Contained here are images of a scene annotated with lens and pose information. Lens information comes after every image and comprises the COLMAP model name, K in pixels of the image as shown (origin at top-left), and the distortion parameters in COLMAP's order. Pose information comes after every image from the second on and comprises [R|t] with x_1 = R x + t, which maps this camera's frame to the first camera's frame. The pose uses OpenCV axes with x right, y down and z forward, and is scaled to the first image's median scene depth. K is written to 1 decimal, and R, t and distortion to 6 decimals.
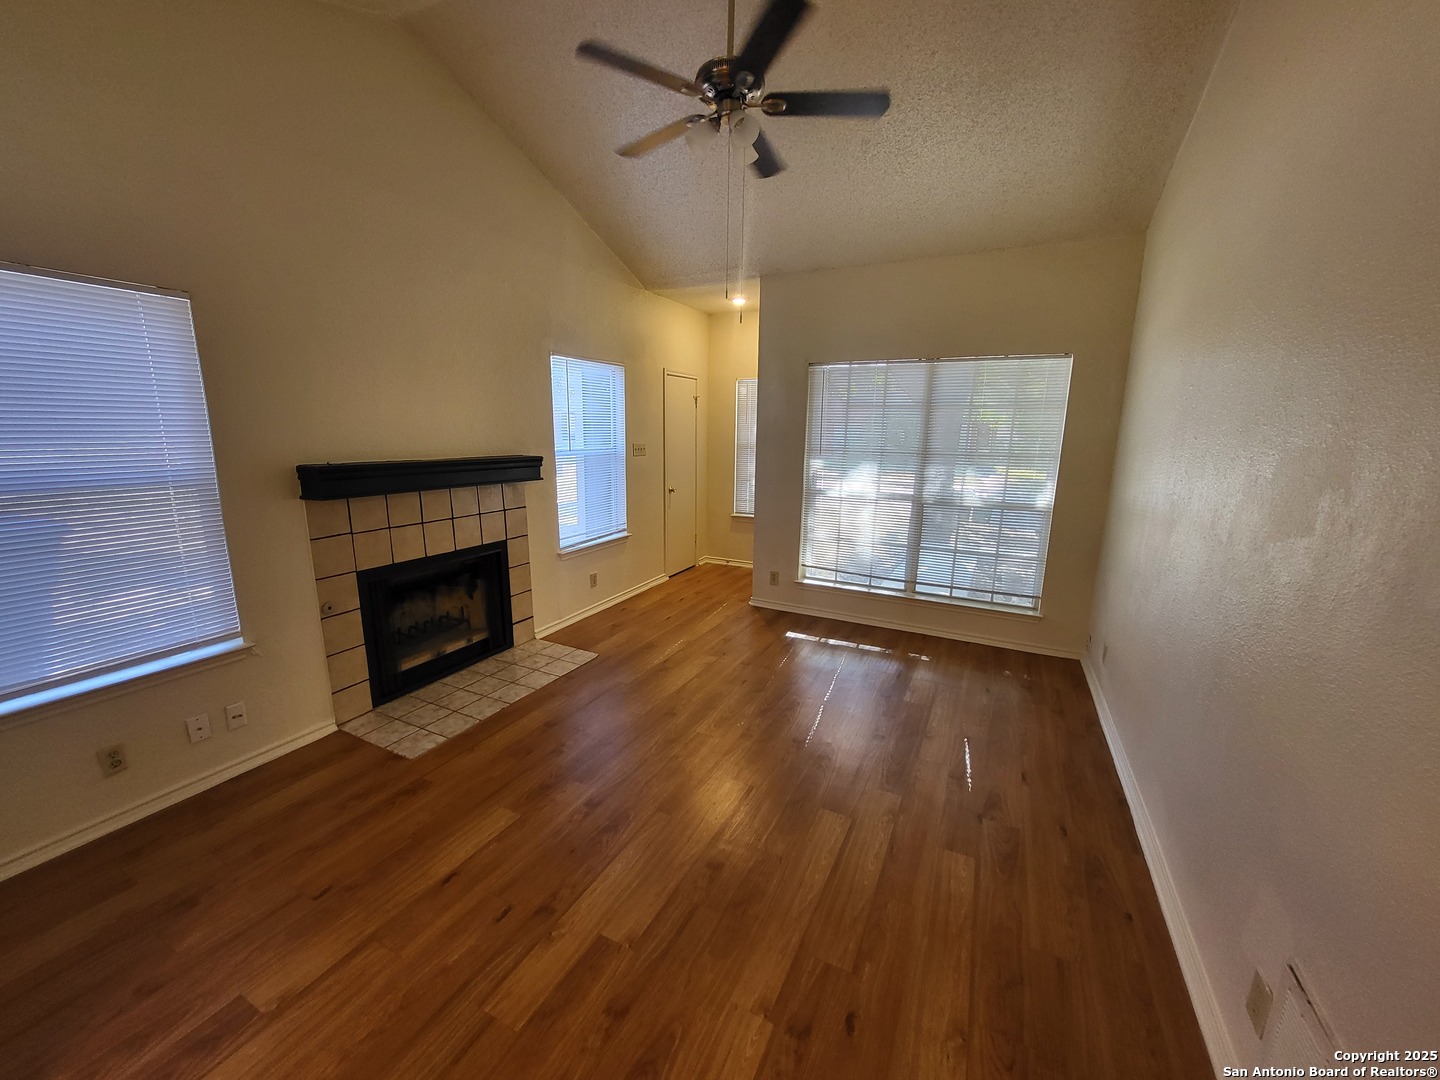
lens RADIAL K [[562.6, 0, 713.5], [0, 562.6, 543.1], [0, 0, 1]] dist [-0.000590, -0.000137]
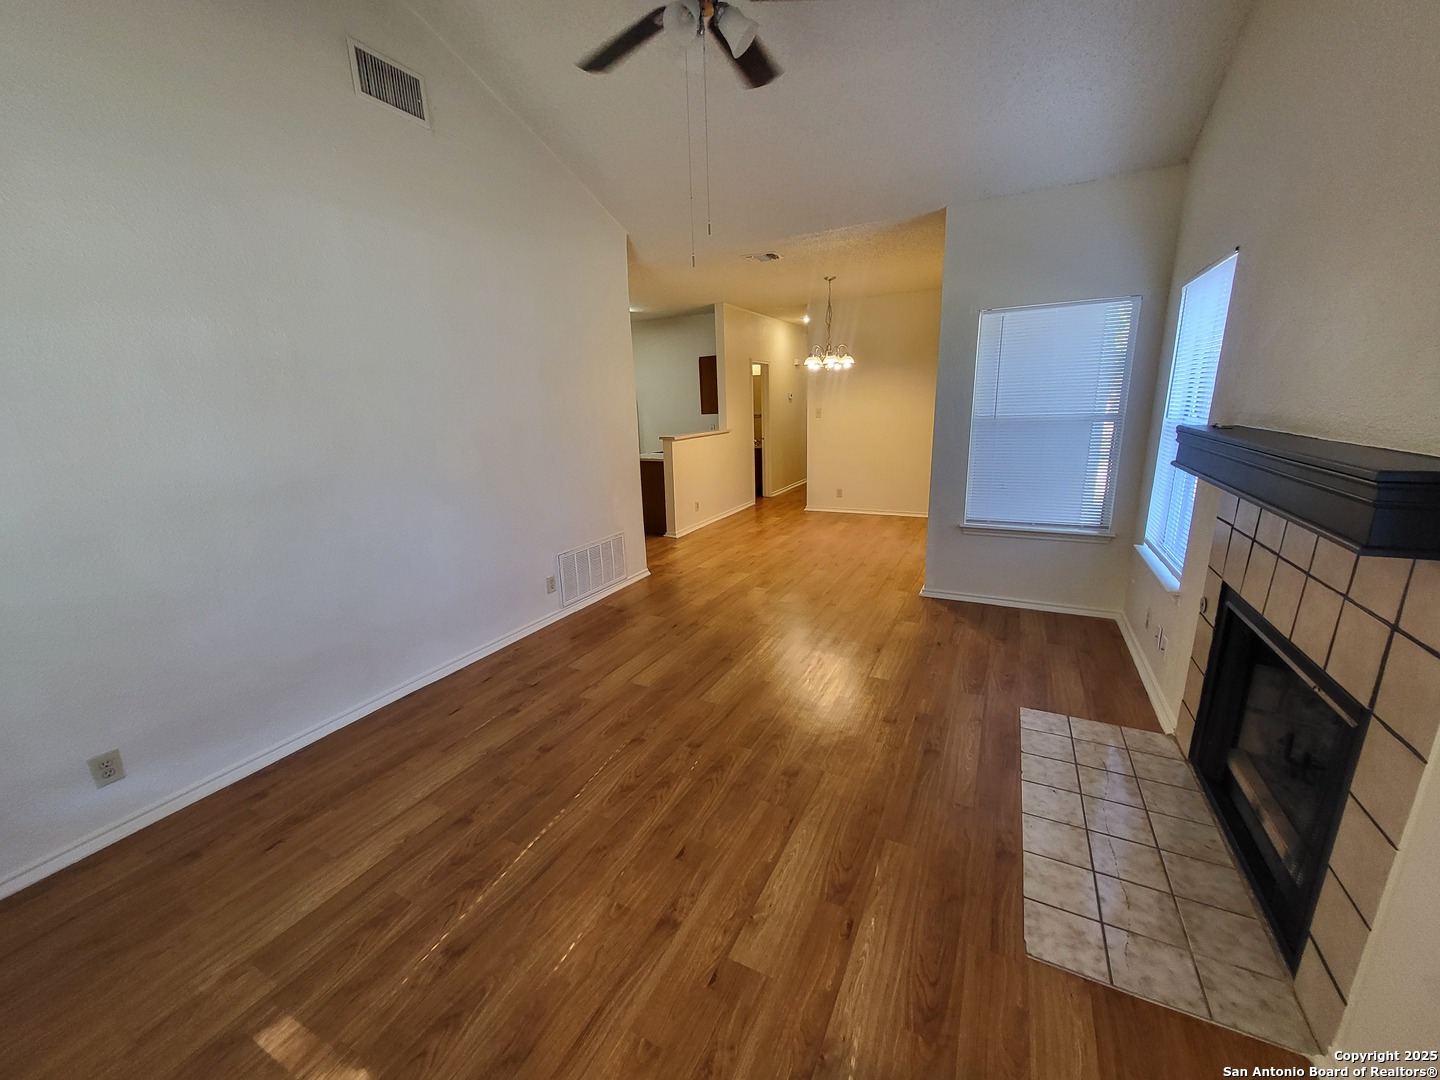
lens RADIAL K [[562.6, 0, 713.5], [0, 562.6, 543.1], [0, 0, 1]] dist [-0.000590, -0.000137]
pose [[-0.999722, 0.020461, 0.011745, 0.008107], [0.023531, 0.900513, 0.434192, -0.236329], [-0.001692, 0.434347, -0.900744, 1.201772]]
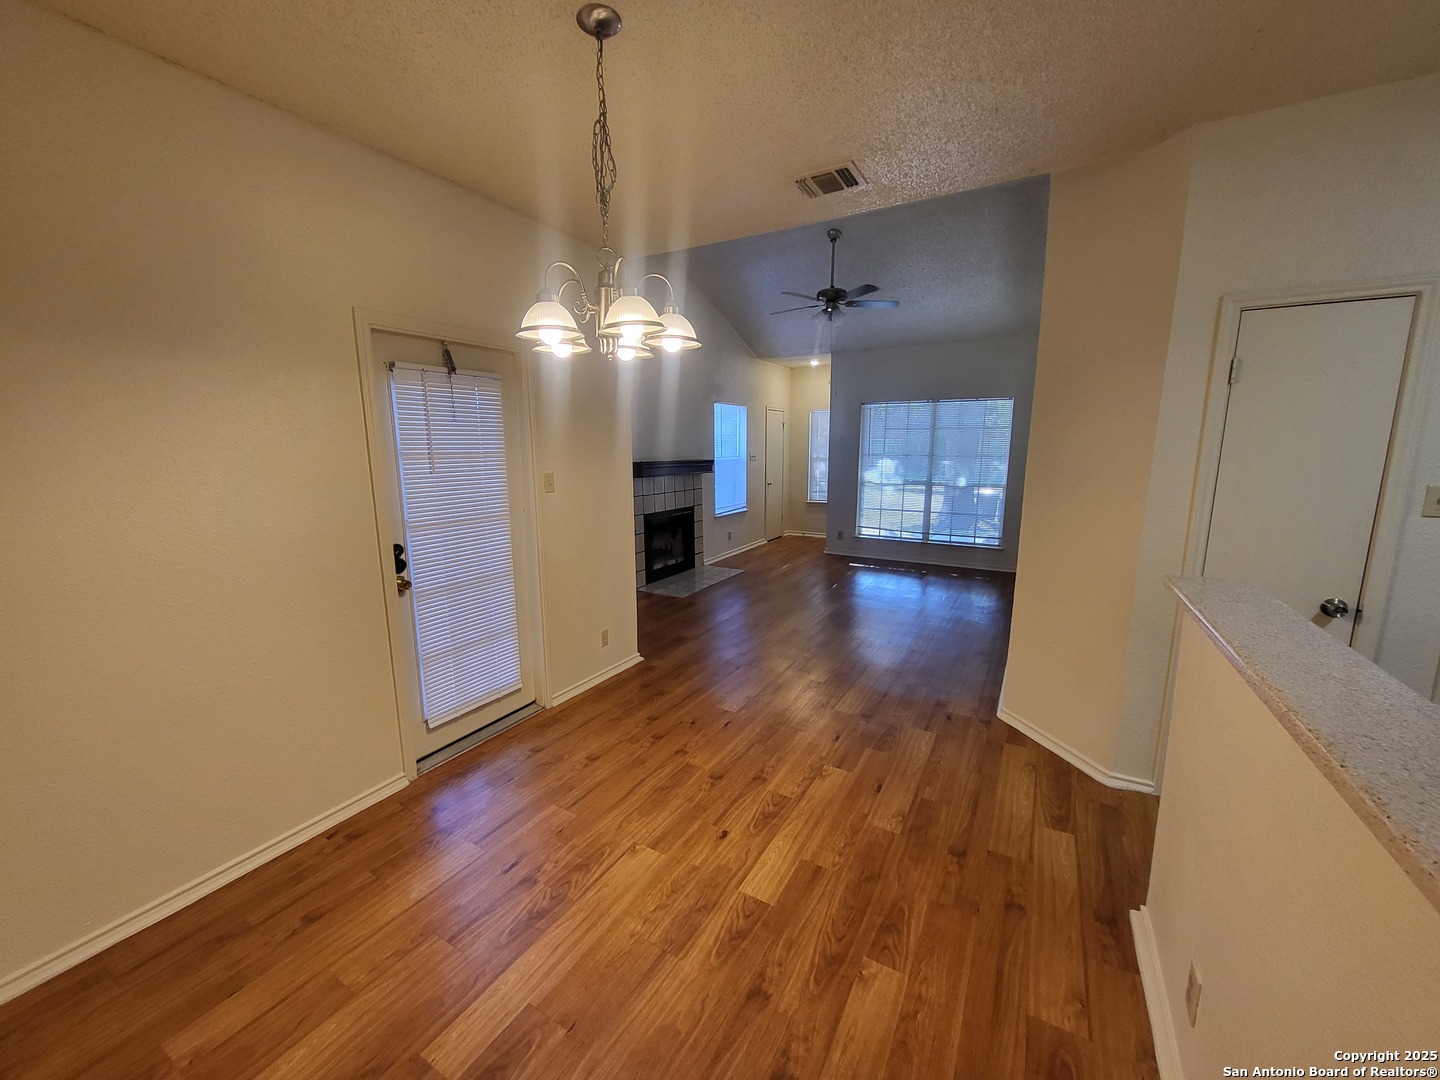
lens RADIAL K [[574.1, 0, 720.0], [0, 574.1, 540.0], [0, 0, 1]] dist [-0.000779, -0.000119]
pose [[0.998628, -0.008087, -0.051741, -0.183501], [0.006162, 0.999287, -0.037262, 0.164879], [0.052005, 0.036892, 0.997965, -0.791977]]
